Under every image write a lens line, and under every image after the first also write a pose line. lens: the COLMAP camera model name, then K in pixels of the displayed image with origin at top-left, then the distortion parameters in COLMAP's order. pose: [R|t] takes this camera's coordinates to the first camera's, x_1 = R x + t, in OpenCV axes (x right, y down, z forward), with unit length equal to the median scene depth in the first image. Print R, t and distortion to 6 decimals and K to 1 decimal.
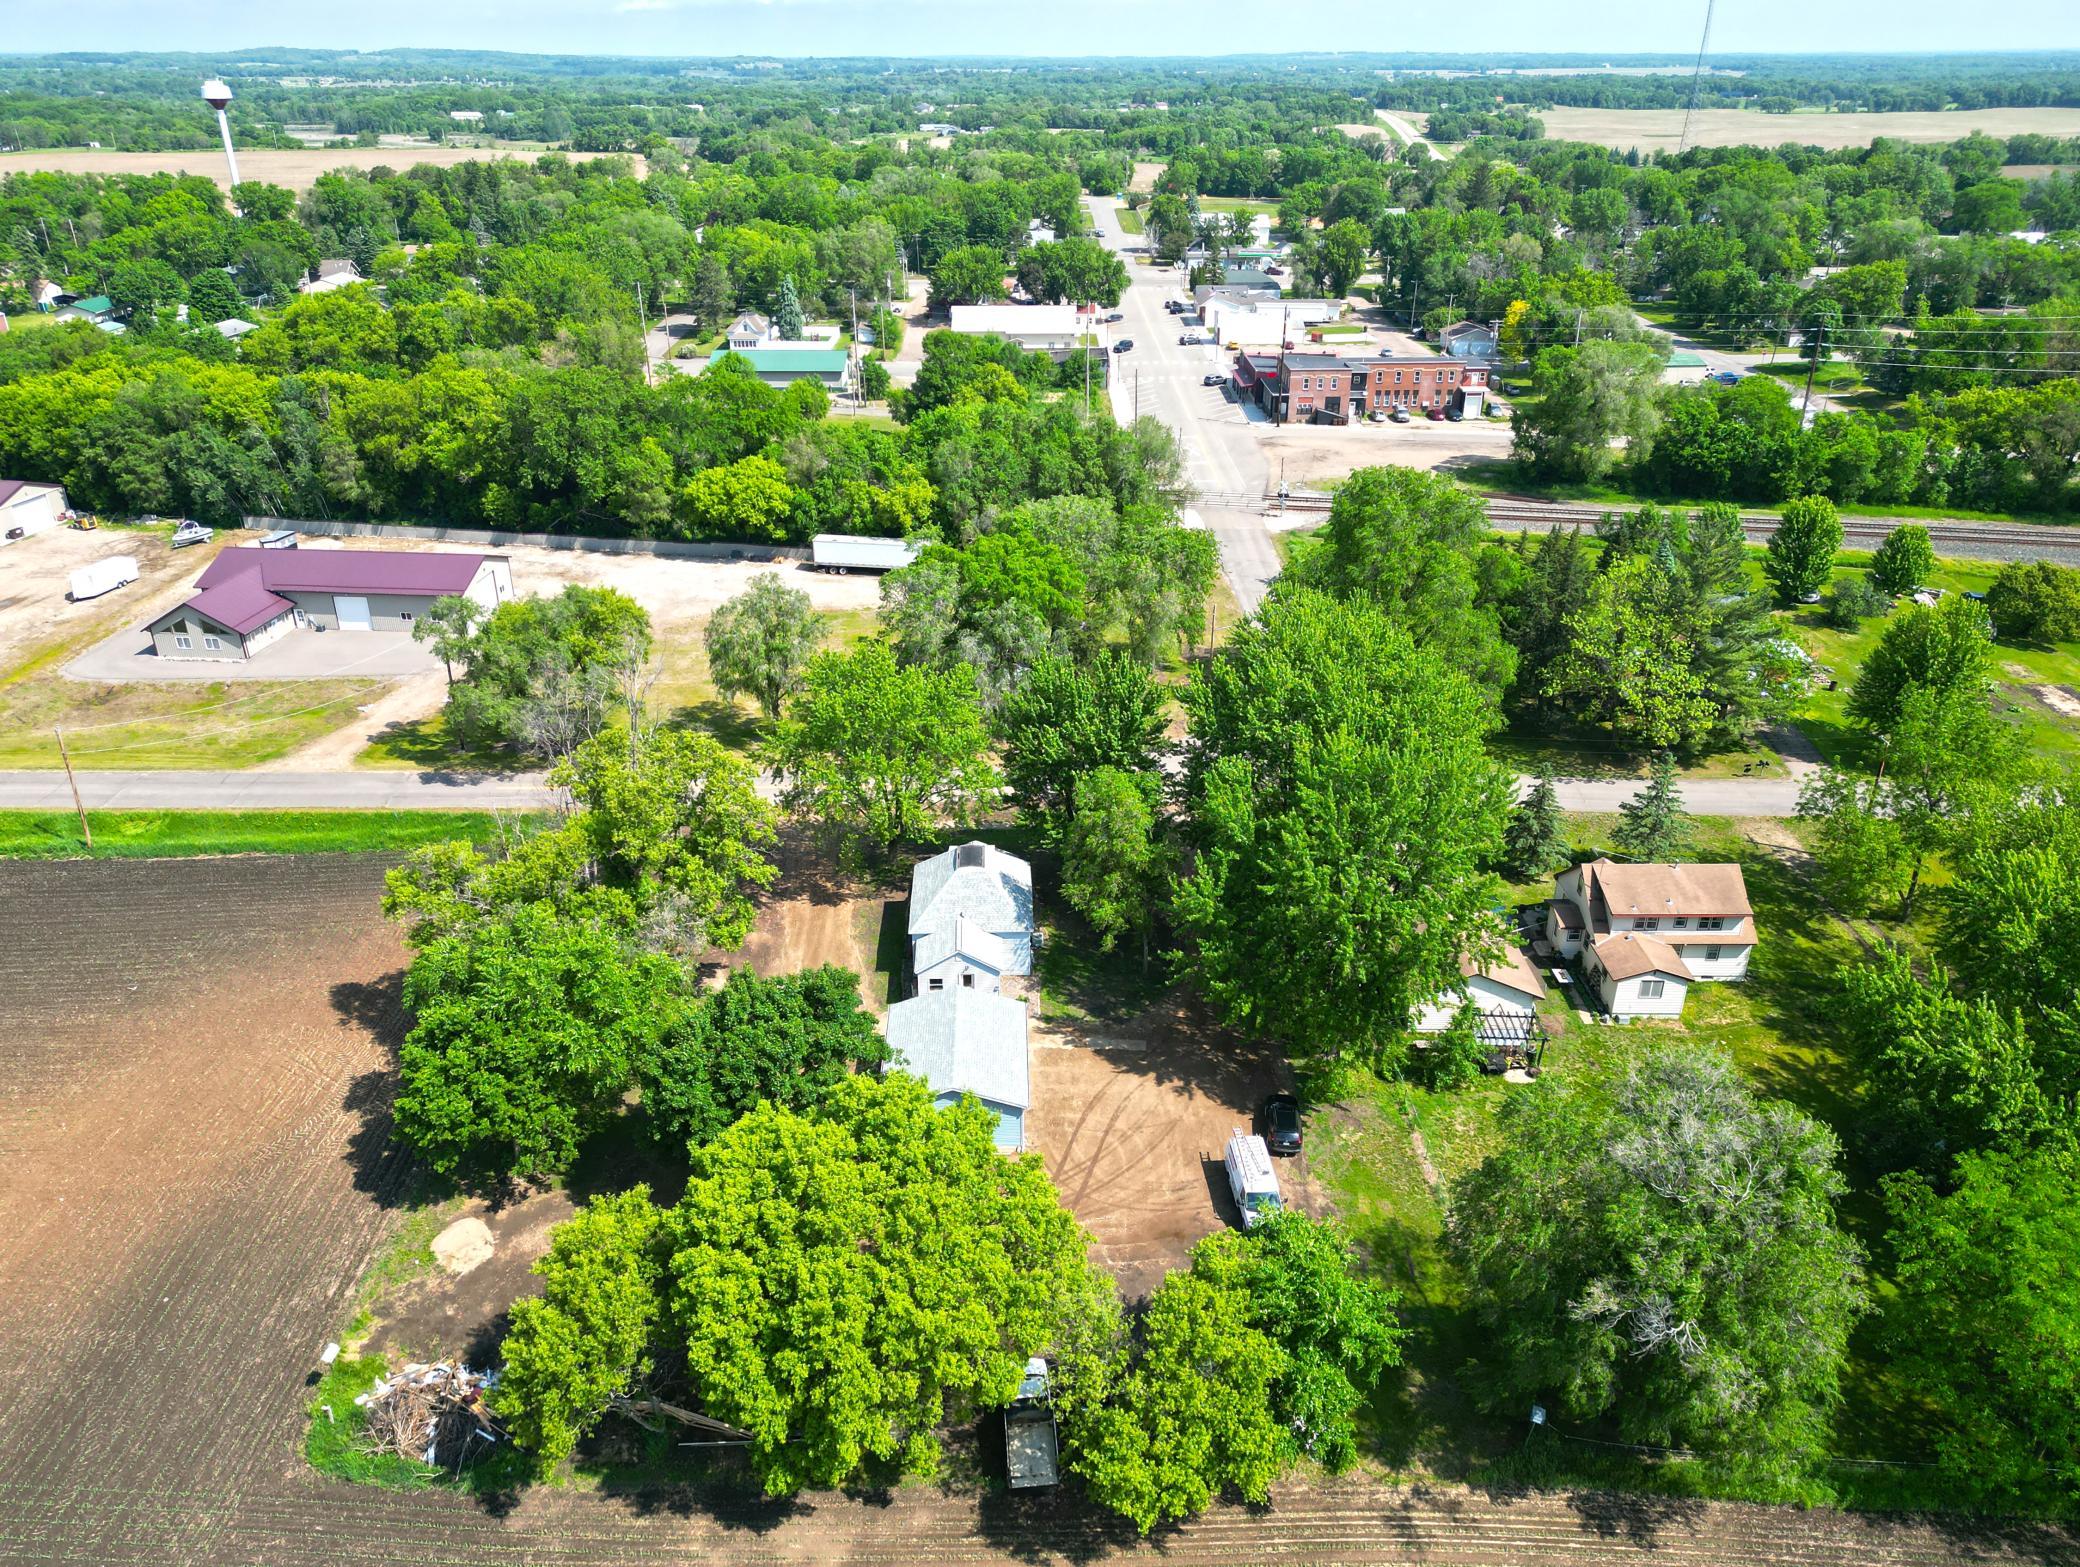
lens RADIAL K [[1501.1, 0, 1040.0], [0, 1501.1, 783.5], [0, 0, 1]] dist [0.079685, -0.076868]
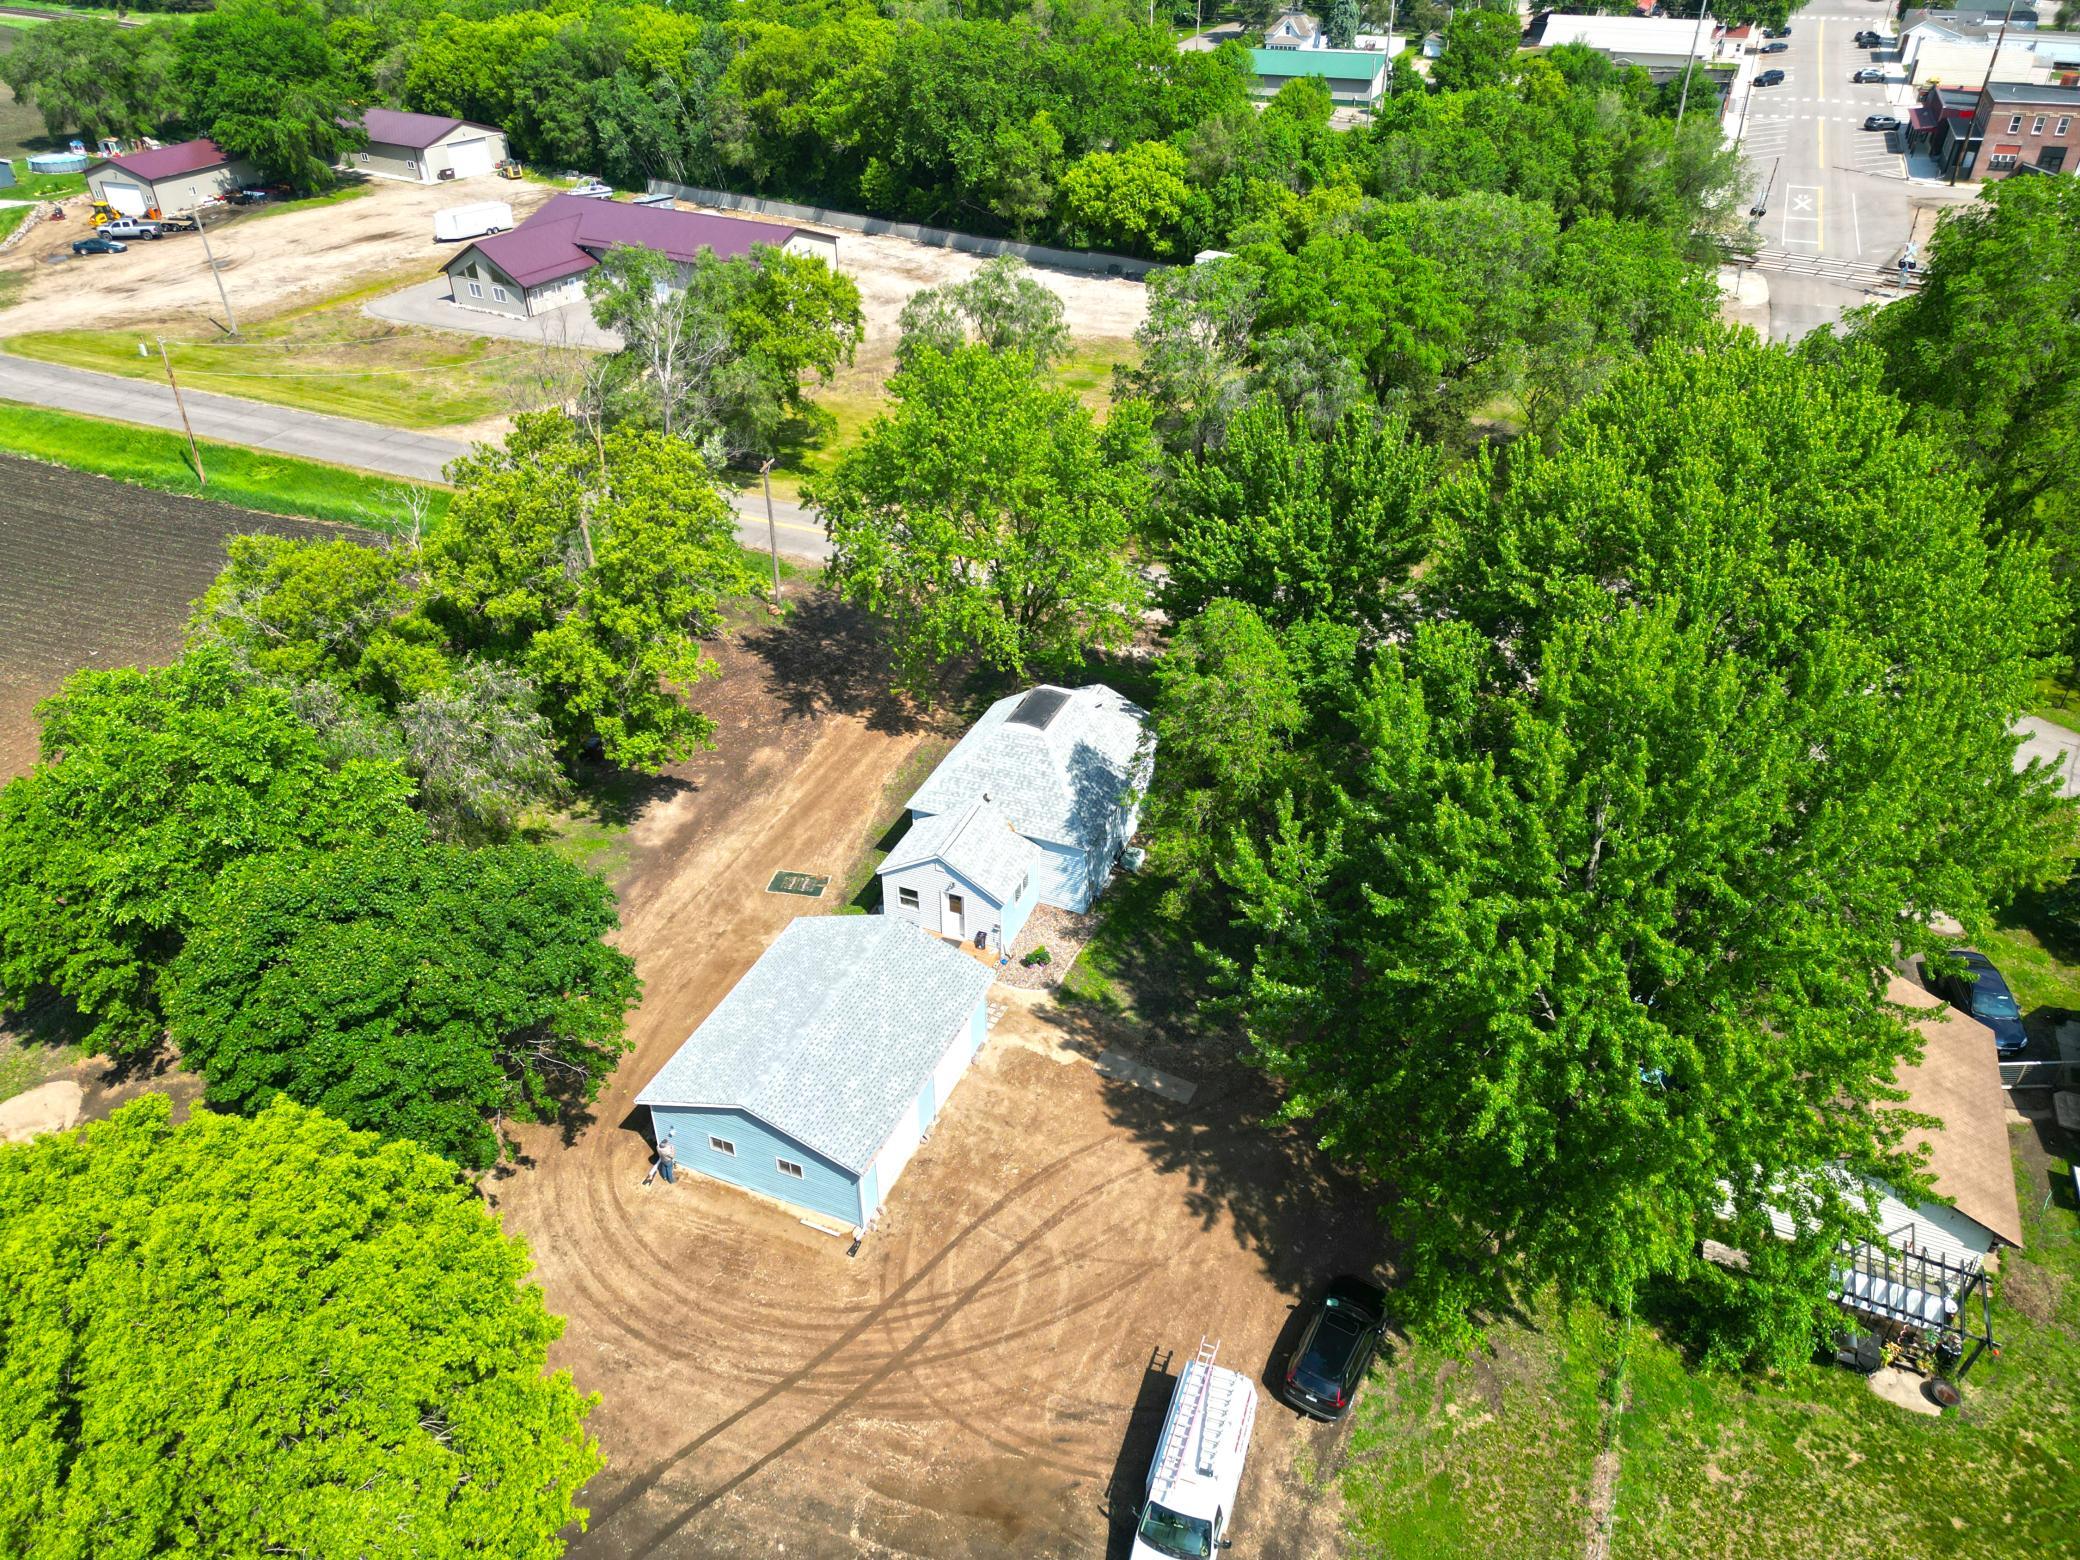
lens RADIAL K [[1453.1, 0, 1040.0], [0, 1453.1, 780.0], [0, 0, 1]] dist [0.057406, -0.042780]
pose [[0.913263, 0.222548, -0.341209, 0.092870], [-0.173212, 0.970239, 0.169213, -0.013407], [0.368712, -0.095435, 0.924632, 0.245741]]
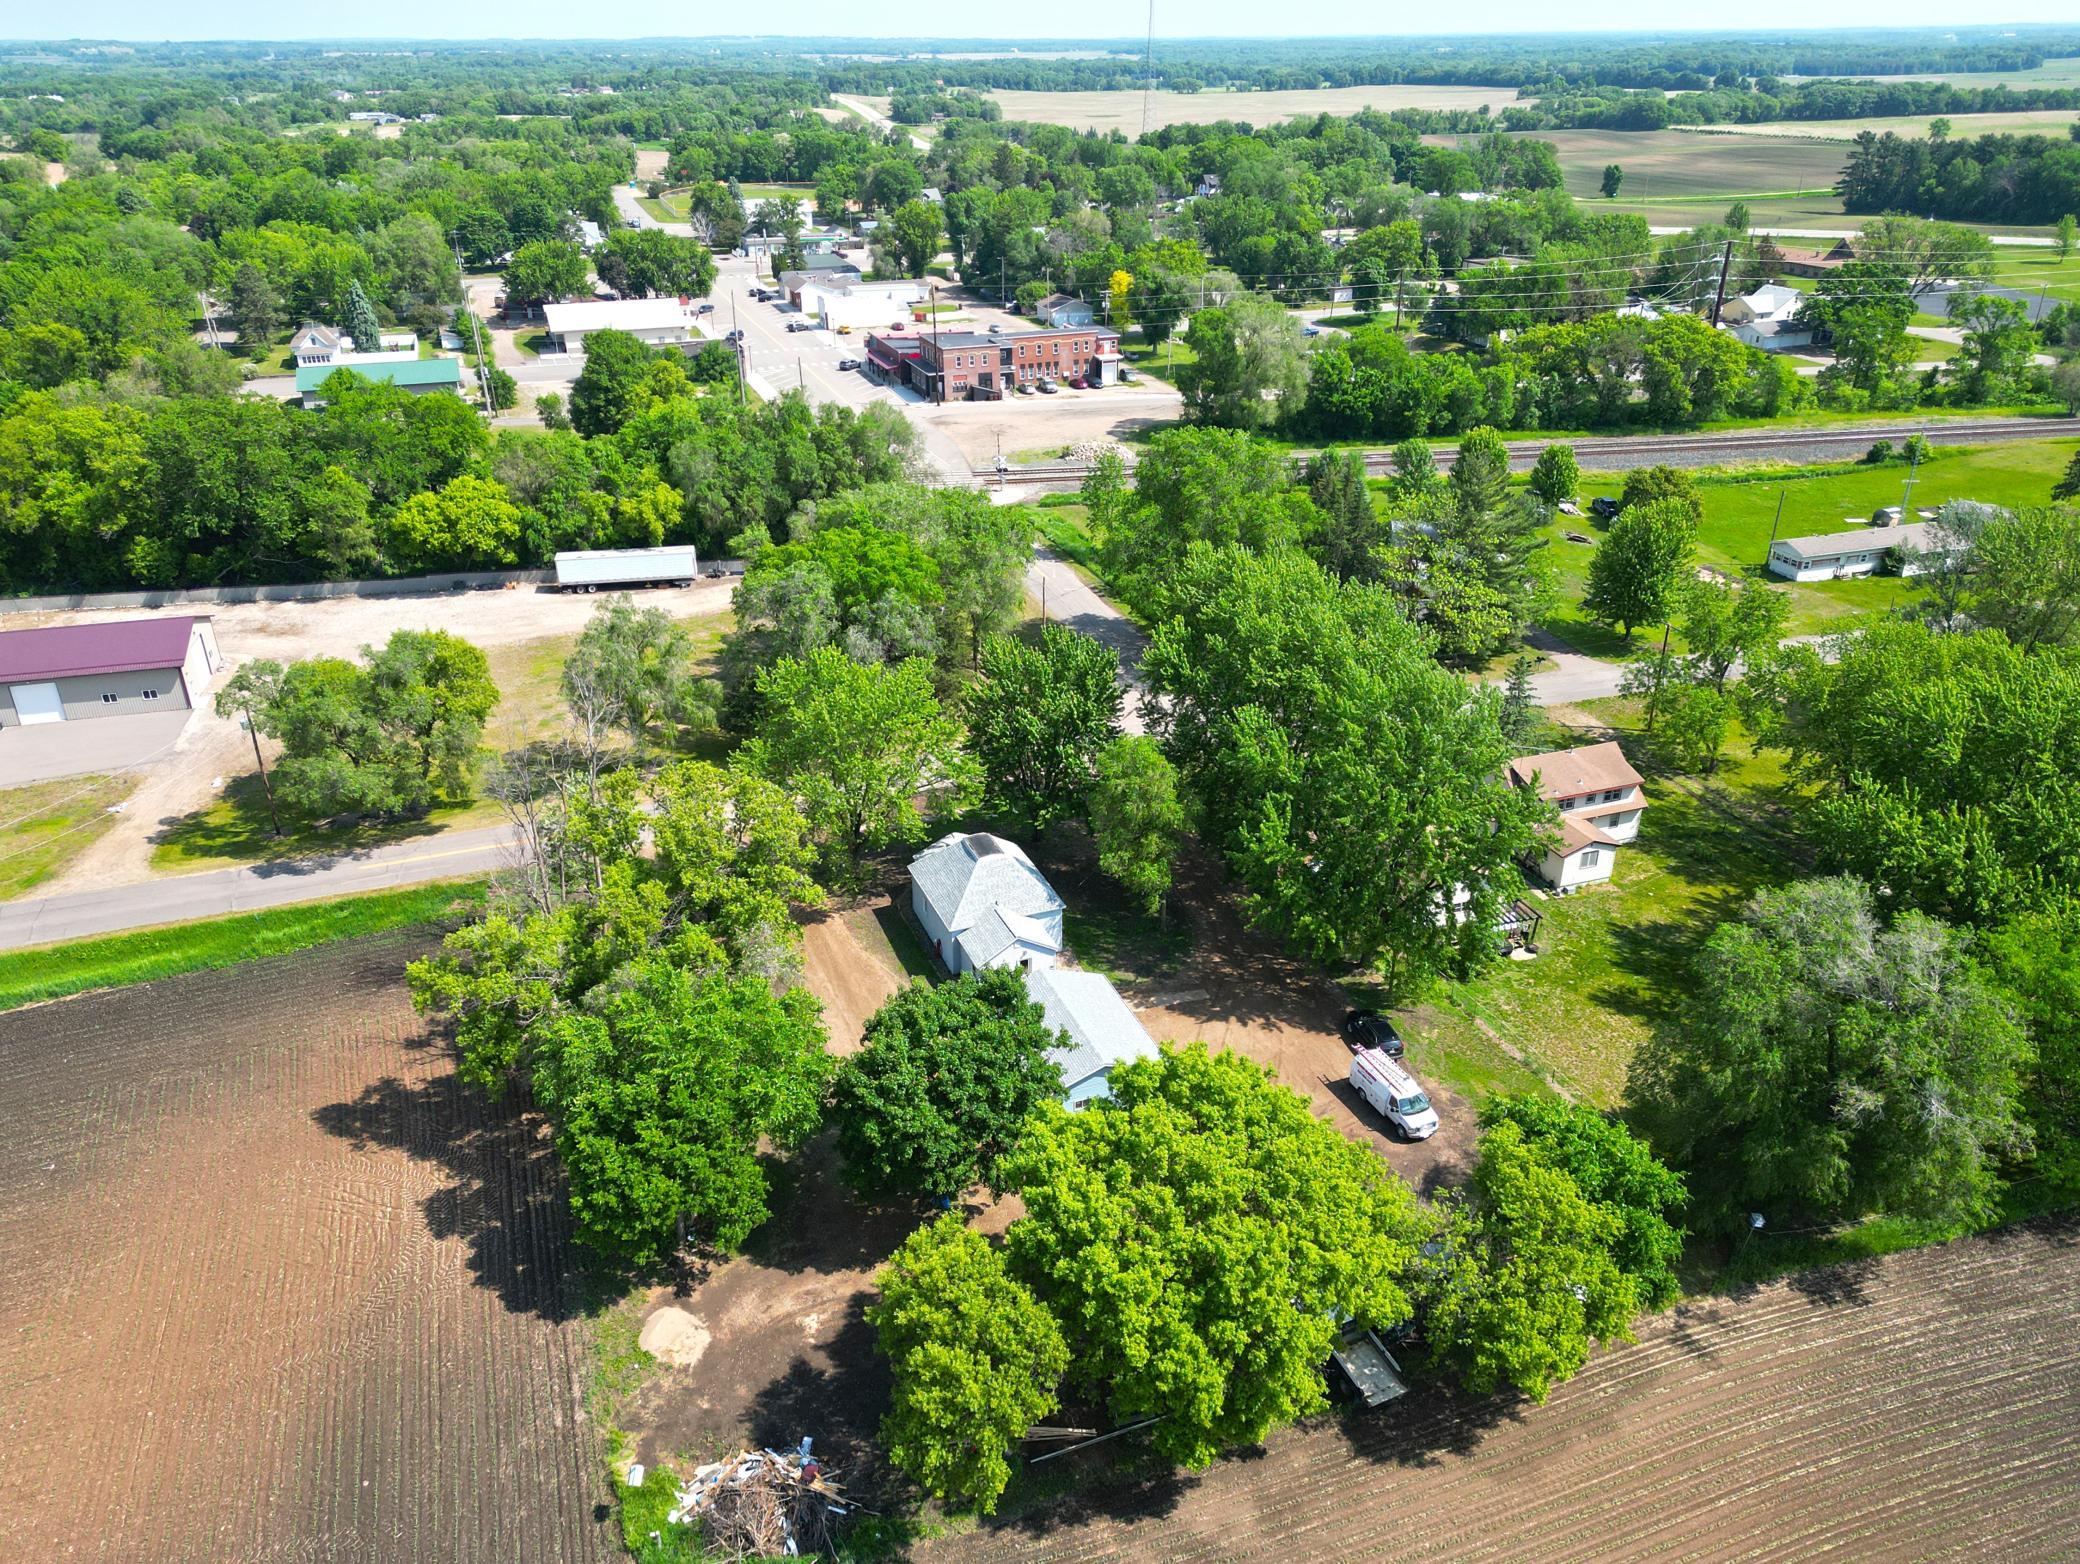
lens RADIAL K [[1501.1, 0, 1040.0], [0, 1501.1, 782.0], [0, 0, 1]] dist [0.079685, -0.076868]
pose [[0.942139, -0.153088, 0.298225, -0.167981], [0.150795, 0.988084, 0.030828, -0.010020], [-0.299391, 0.015926, 0.953998, 0.021629]]
